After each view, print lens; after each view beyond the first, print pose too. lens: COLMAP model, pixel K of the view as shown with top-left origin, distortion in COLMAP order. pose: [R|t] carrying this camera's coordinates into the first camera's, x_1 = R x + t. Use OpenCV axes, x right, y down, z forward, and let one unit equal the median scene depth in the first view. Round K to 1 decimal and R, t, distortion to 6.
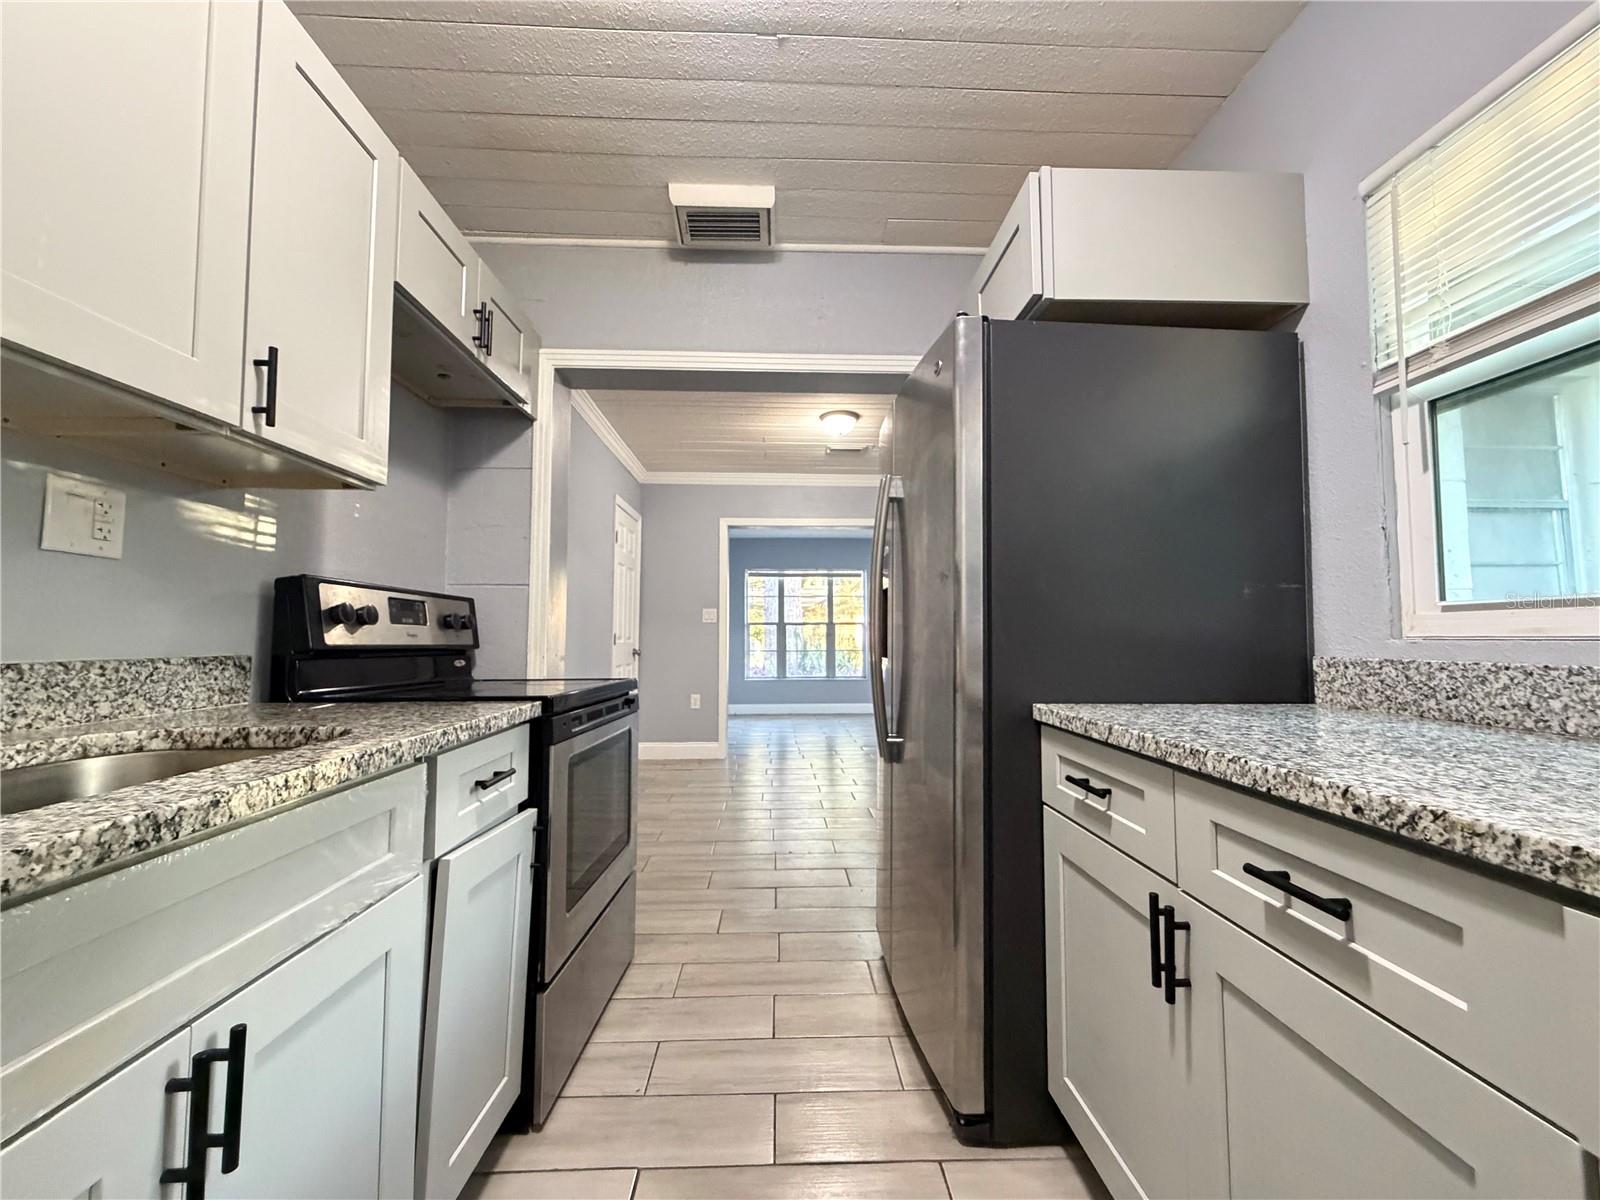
lens RADIAL K [[639.6, 0, 797.1], [0, 639.6, 598.9], [0, 0, 1]] dist [-0.001528, -0.000113]
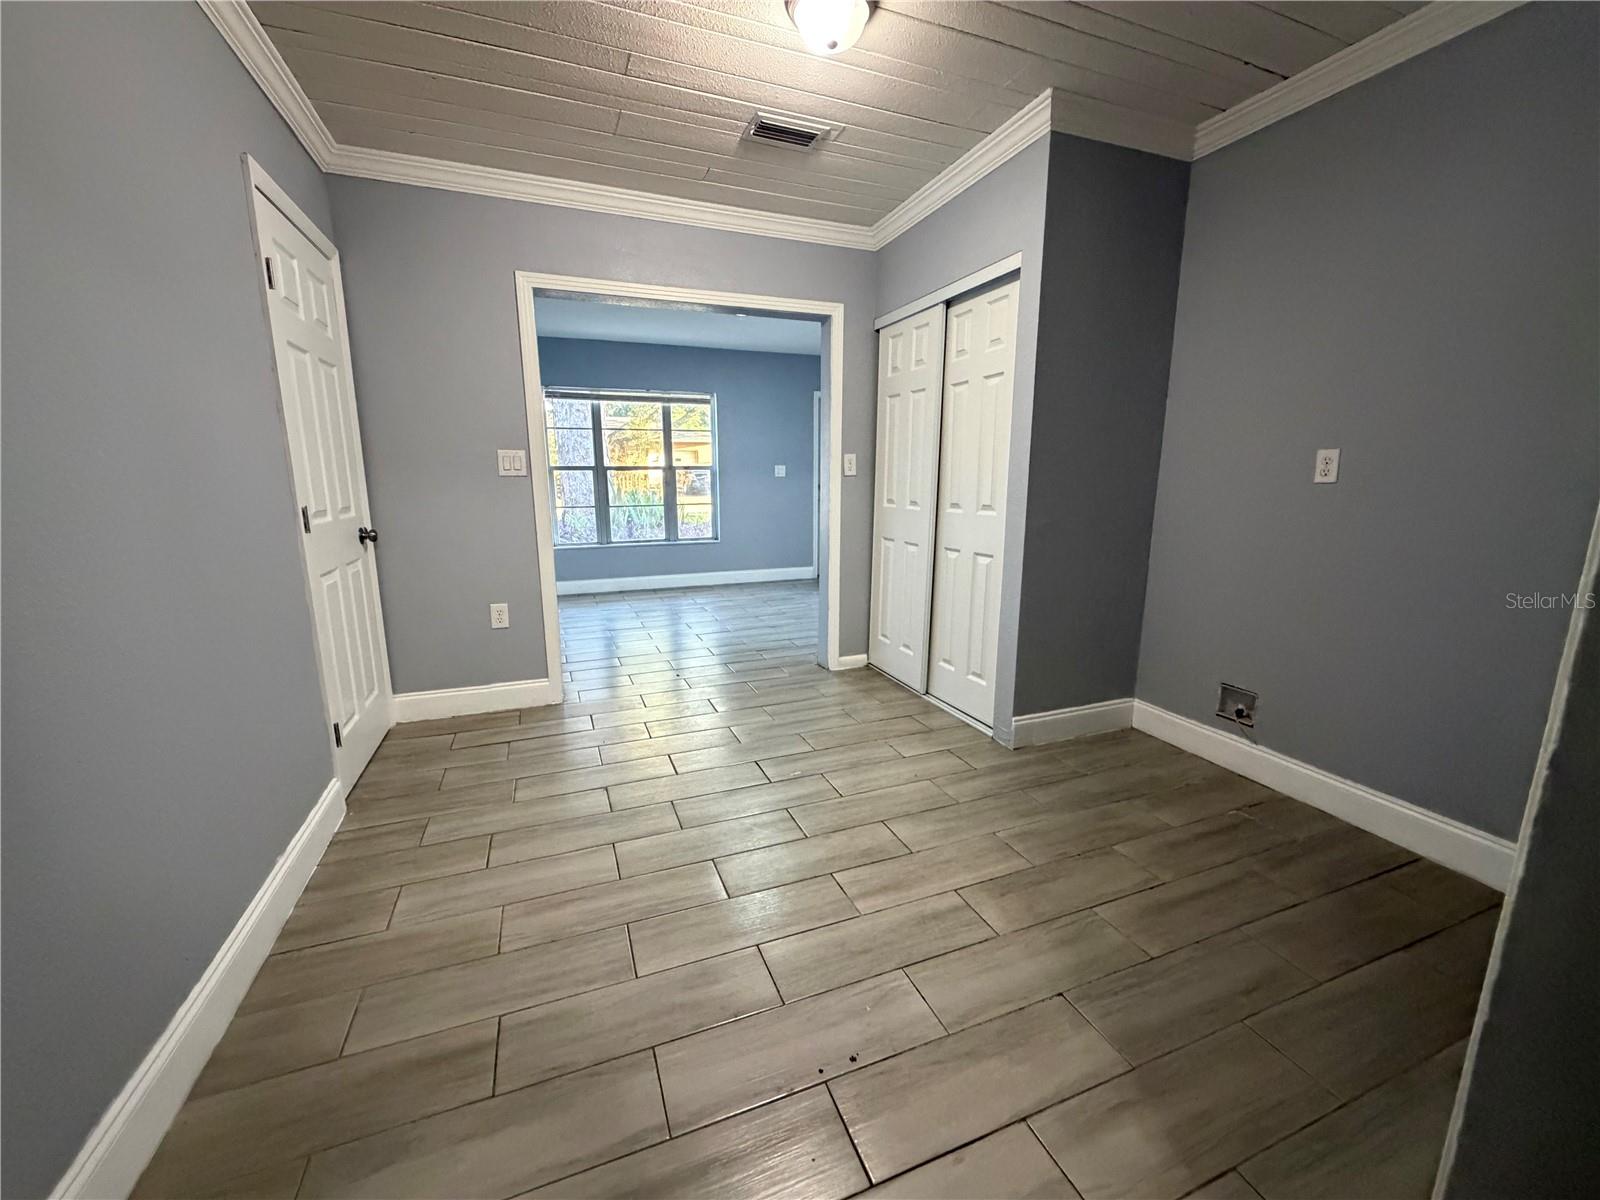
lens RADIAL K [[639.6, 0, 797.1], [0, 639.6, 598.9], [0, 0, 1]] dist [-0.001528, -0.000113]
pose [[0.946328, -0.064533, 0.316699, -0.087671], [-0.016653, 0.968827, 0.247176, -0.000061], [-0.322778, -0.239184, 0.915754, 0.393027]]
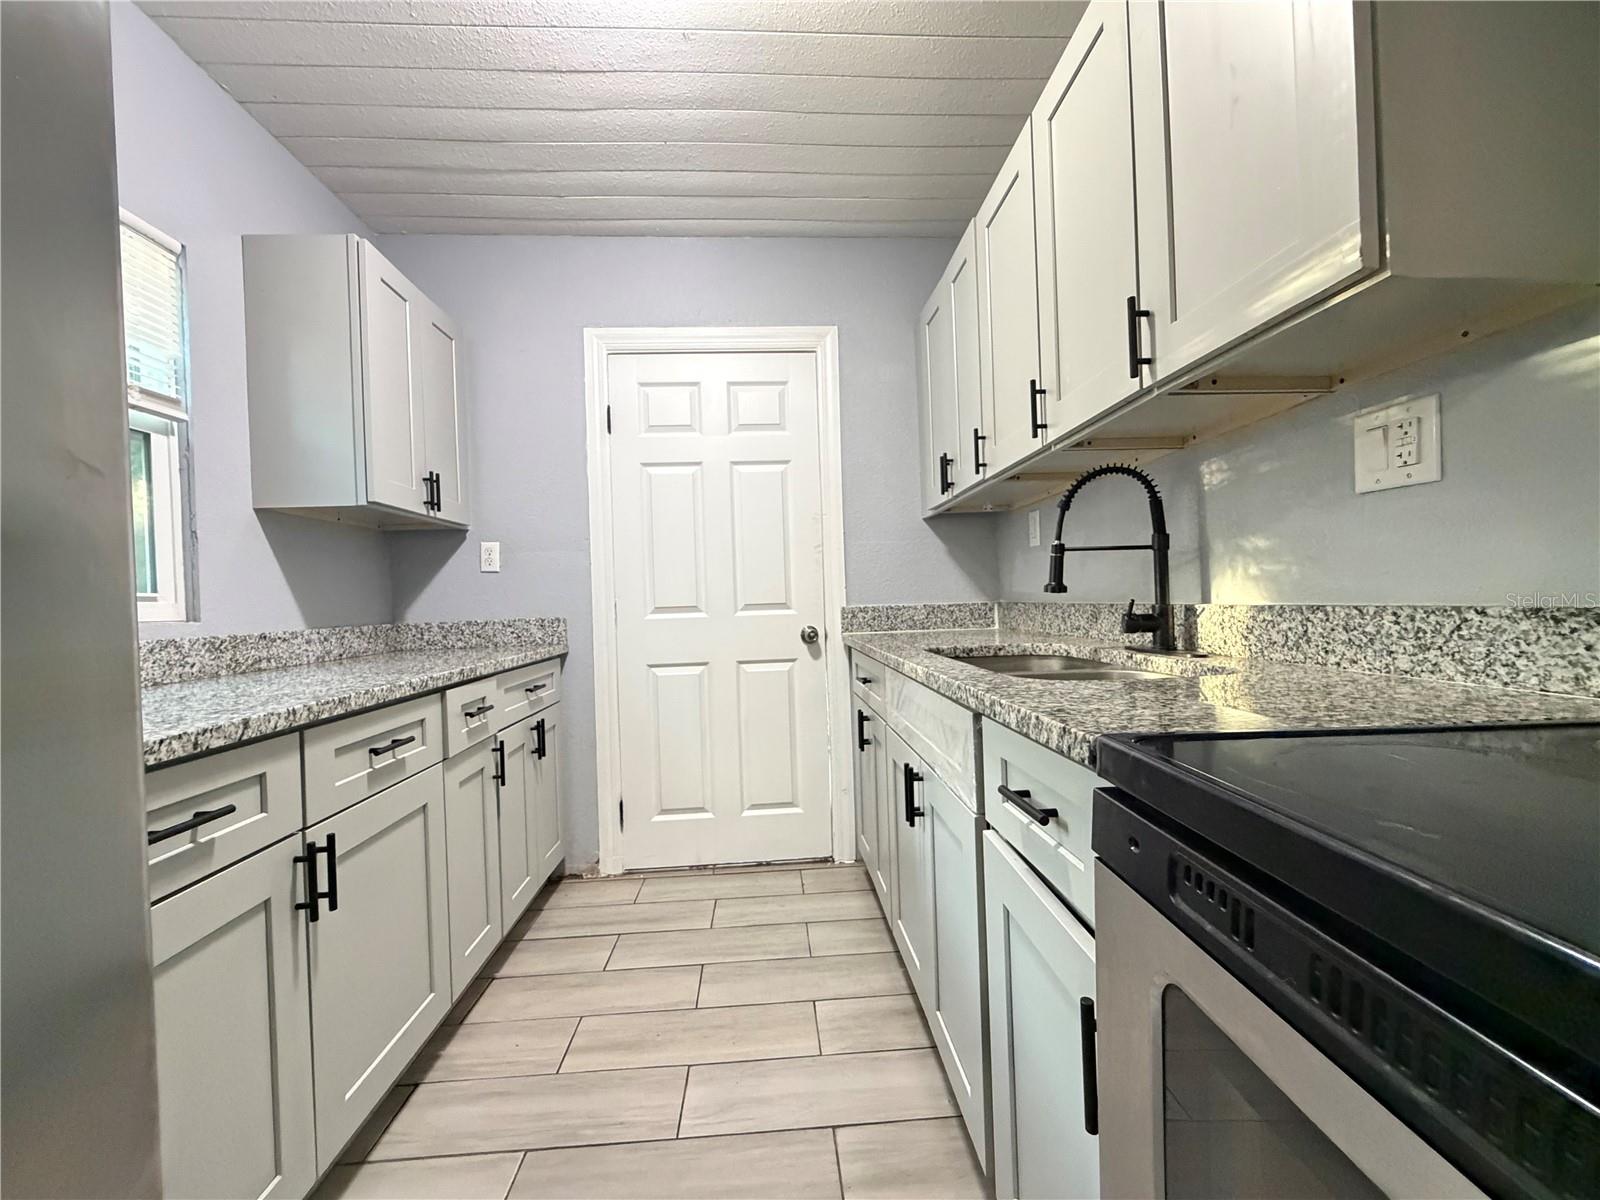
lens RADIAL K [[639.6, 0, 797.1], [0, 639.6, 598.9], [0, 0, 1]] dist [-0.001528, -0.000113]
pose [[-0.999125, 0.034581, -0.023516, -0.258250], [0.035925, 0.997591, -0.059341, 0.113164], [0.021407, -0.060134, -0.997961, 1.925614]]
